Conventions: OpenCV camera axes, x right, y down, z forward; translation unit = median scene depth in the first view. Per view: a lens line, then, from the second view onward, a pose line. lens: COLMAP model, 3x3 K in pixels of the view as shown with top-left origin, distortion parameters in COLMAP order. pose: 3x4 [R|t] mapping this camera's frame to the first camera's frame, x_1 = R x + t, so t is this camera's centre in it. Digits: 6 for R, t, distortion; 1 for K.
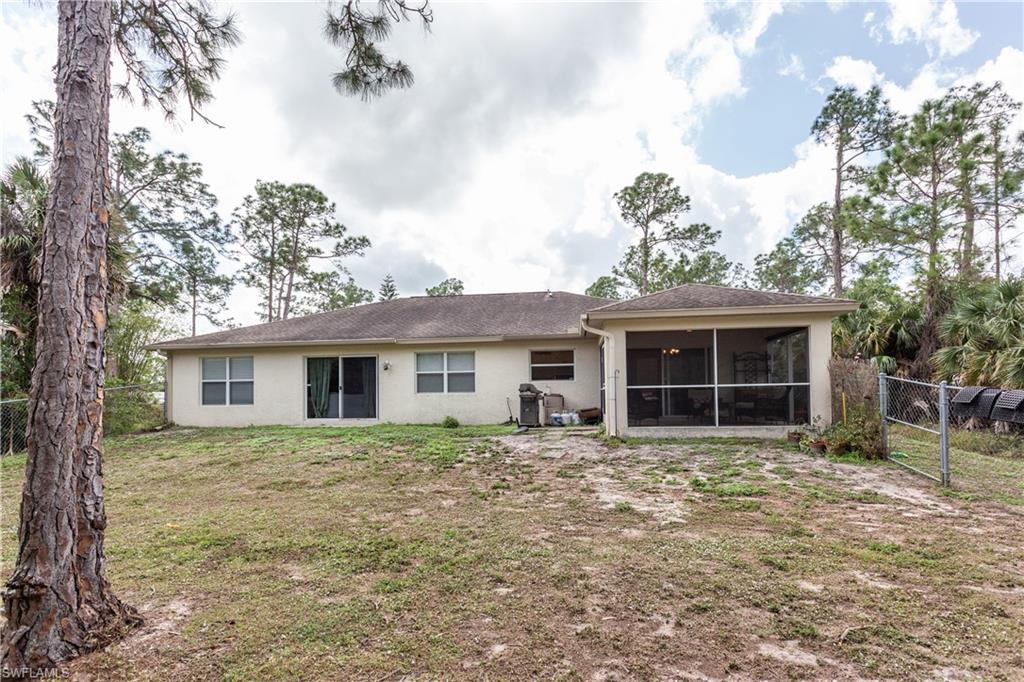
lens RADIAL K [[501.3, 0, 511.8], [0, 501.3, 386.9], [0, 0, 1]] dist [0.000774, 0.000910]
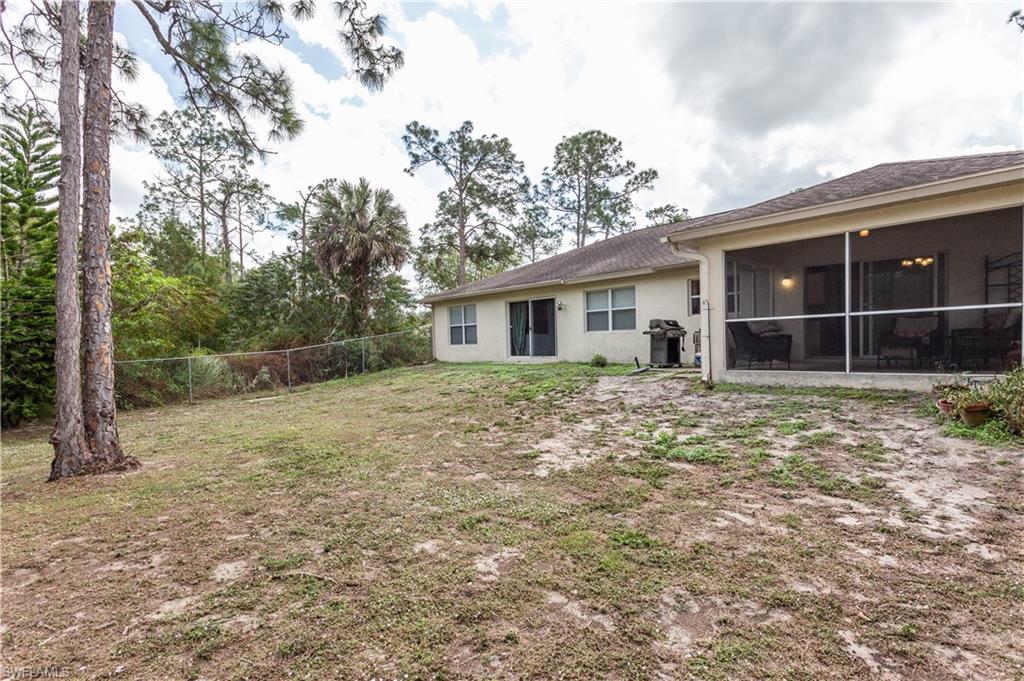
lens RADIAL K [[511.8, 0, 512.0], [0, 511.8, 356.9], [0, 0, 1]] dist [0.000365, 0.000163]
pose [[0.776511, 0.006835, -0.630067, 0.352375], [0.036426, 0.997782, 0.055716, 0.000252], [0.629050, -0.066215, 0.774540, 0.104292]]
